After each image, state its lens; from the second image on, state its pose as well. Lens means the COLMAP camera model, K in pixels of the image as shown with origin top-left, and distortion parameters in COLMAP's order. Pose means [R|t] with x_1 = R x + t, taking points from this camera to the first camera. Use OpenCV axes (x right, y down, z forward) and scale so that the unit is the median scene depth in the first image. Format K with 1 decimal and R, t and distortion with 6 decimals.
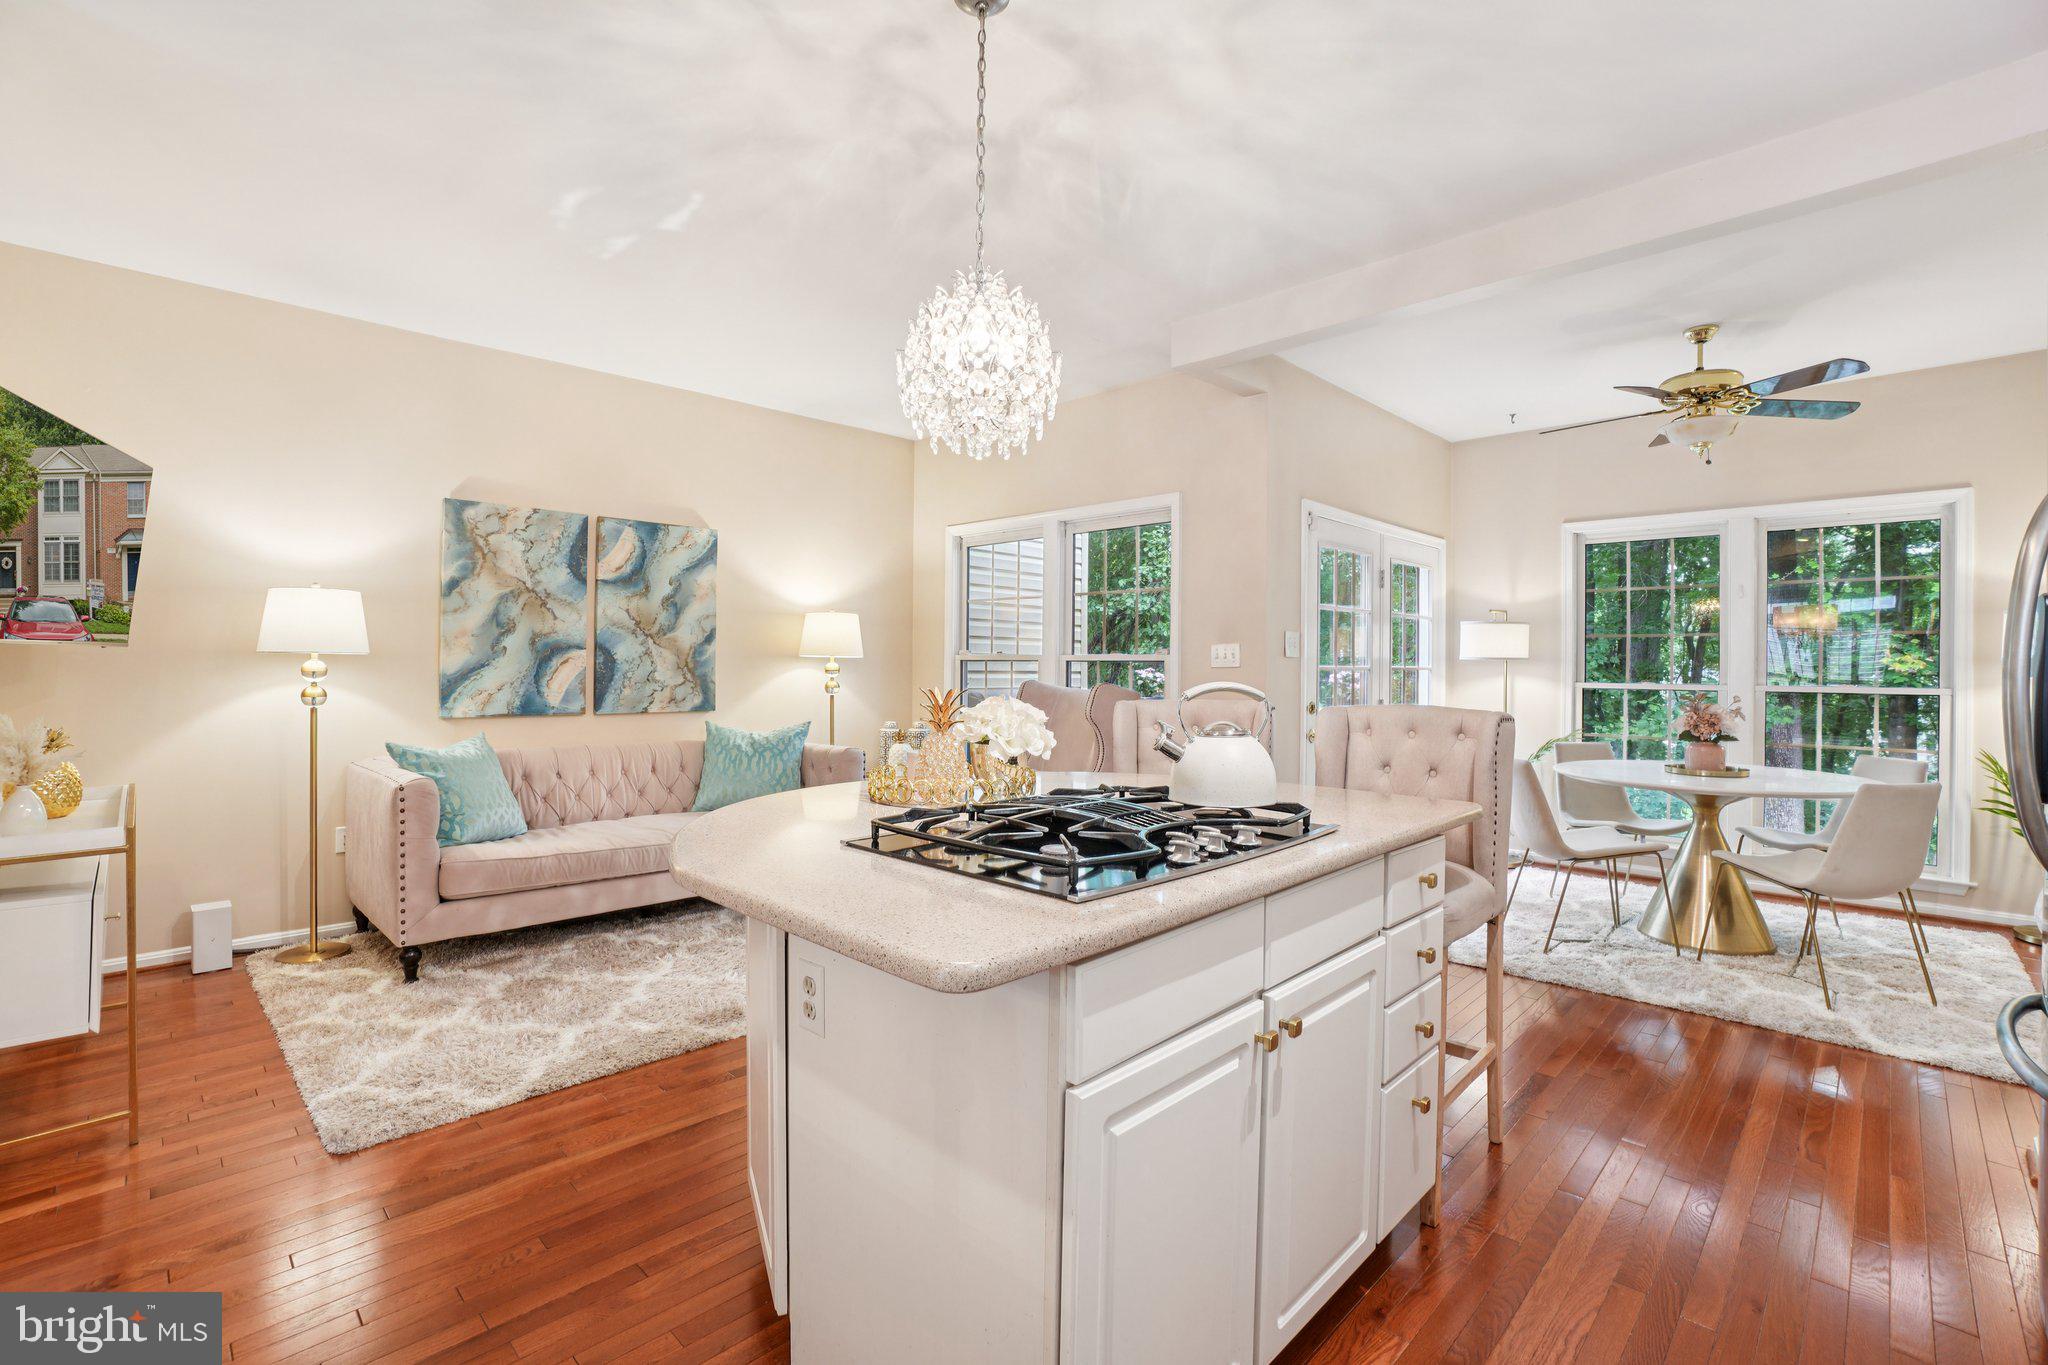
lens RADIAL K [[917.7, 0, 1017.4], [0, 917.7, 675.6], [0, 0, 1]] dist [-0.059361, 0.023138]
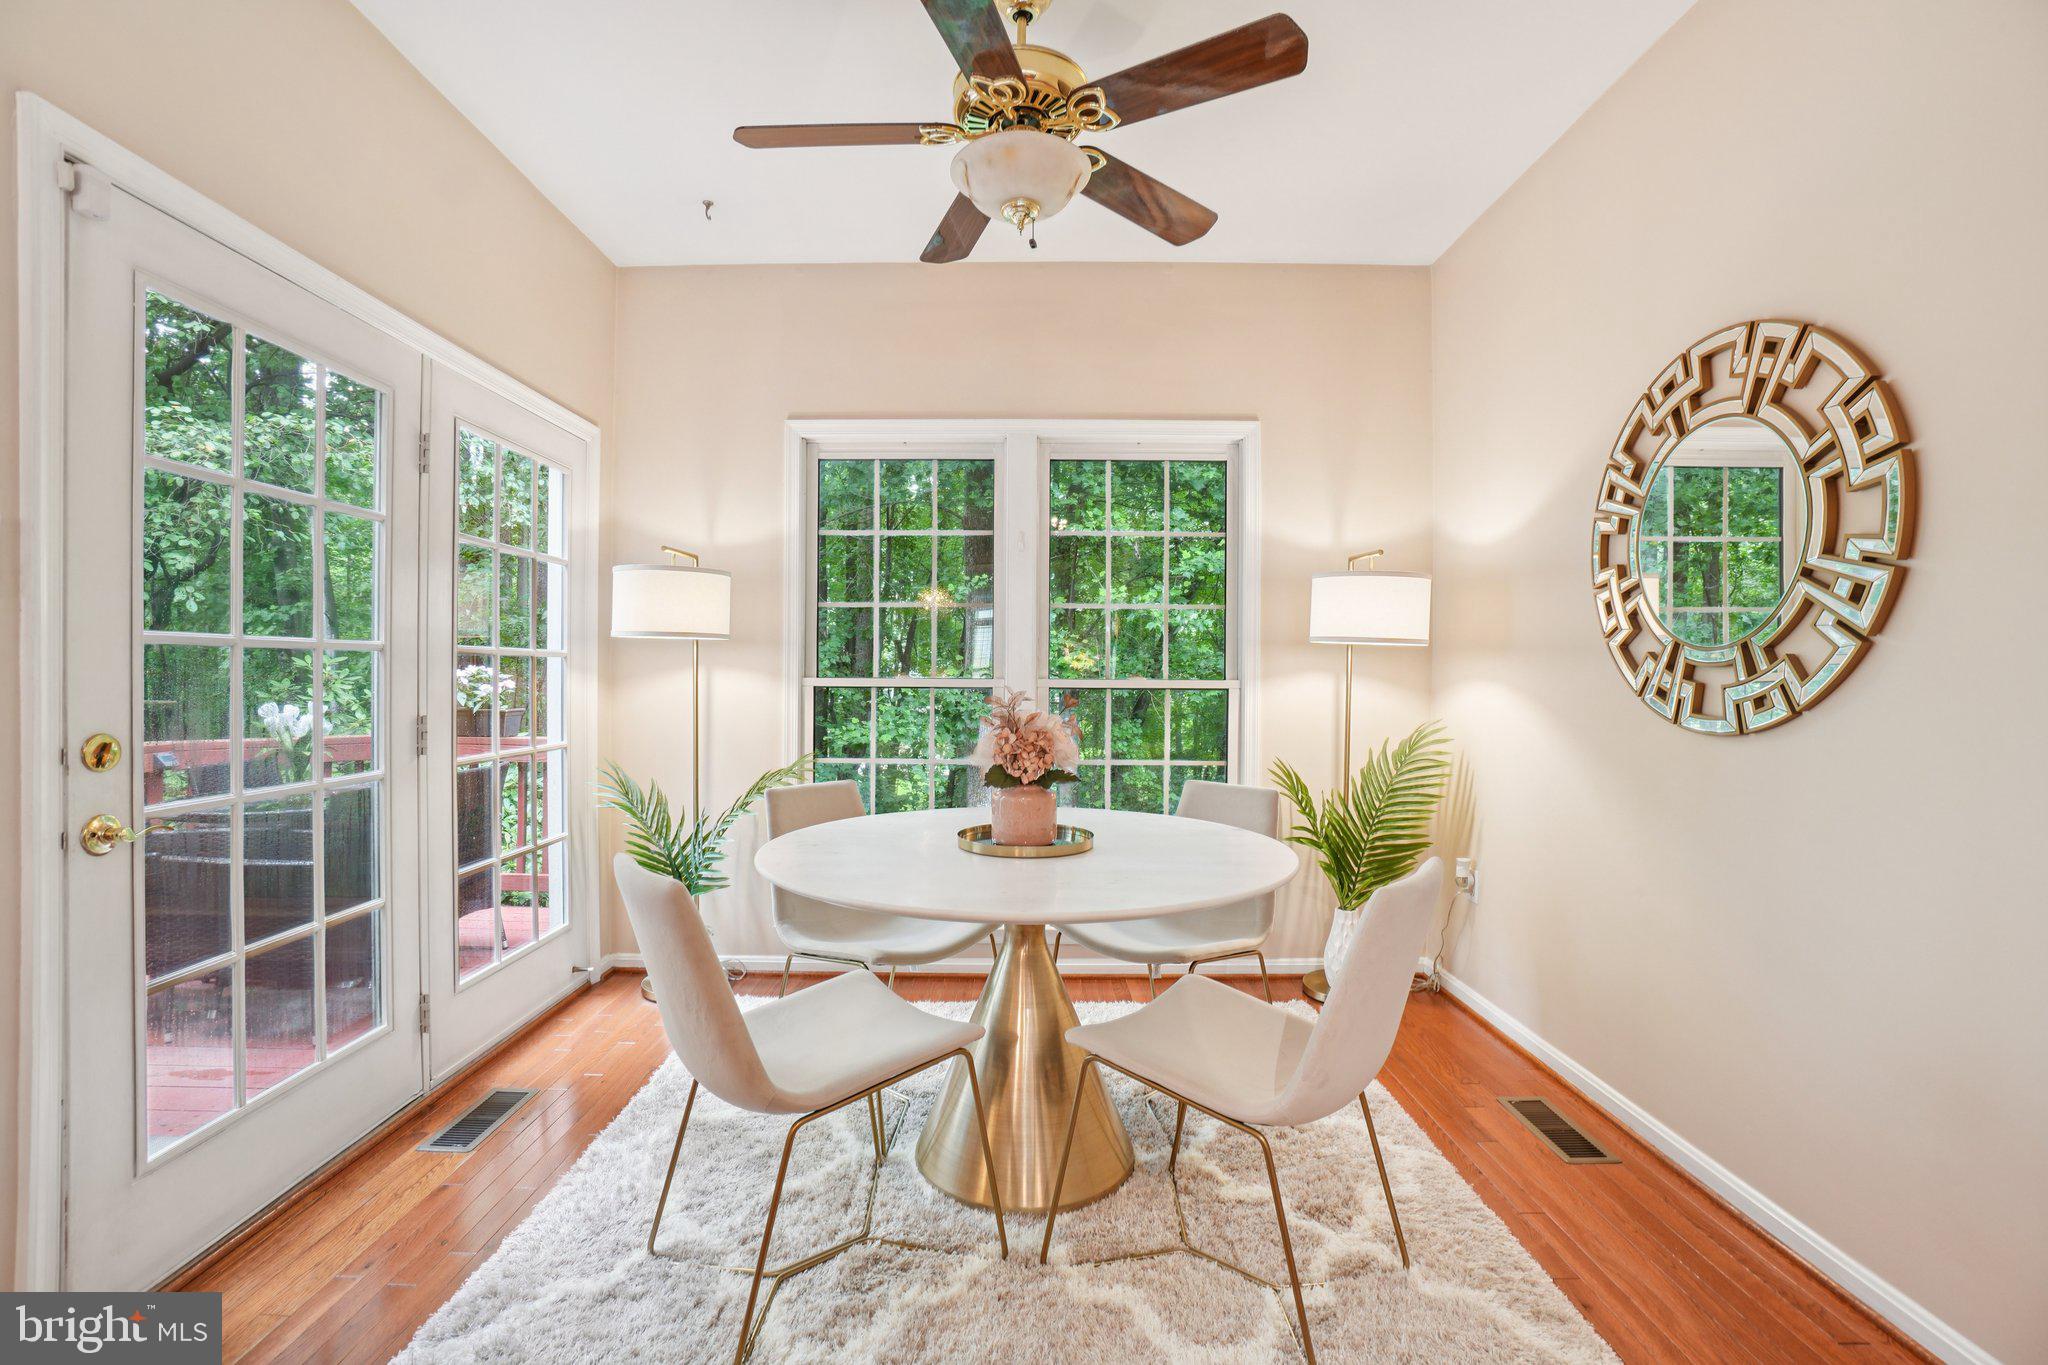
lens RADIAL K [[917.7, 0, 1017.4], [0, 917.7, 675.6], [0, 0, 1]] dist [-0.059361, 0.023138]
pose [[0.713437, -0.003273, 0.700712, 0.318590], [0.005690, 0.999983, -0.001122, 0.009148], [-0.700697, 0.004787, 0.713443, 0.502529]]
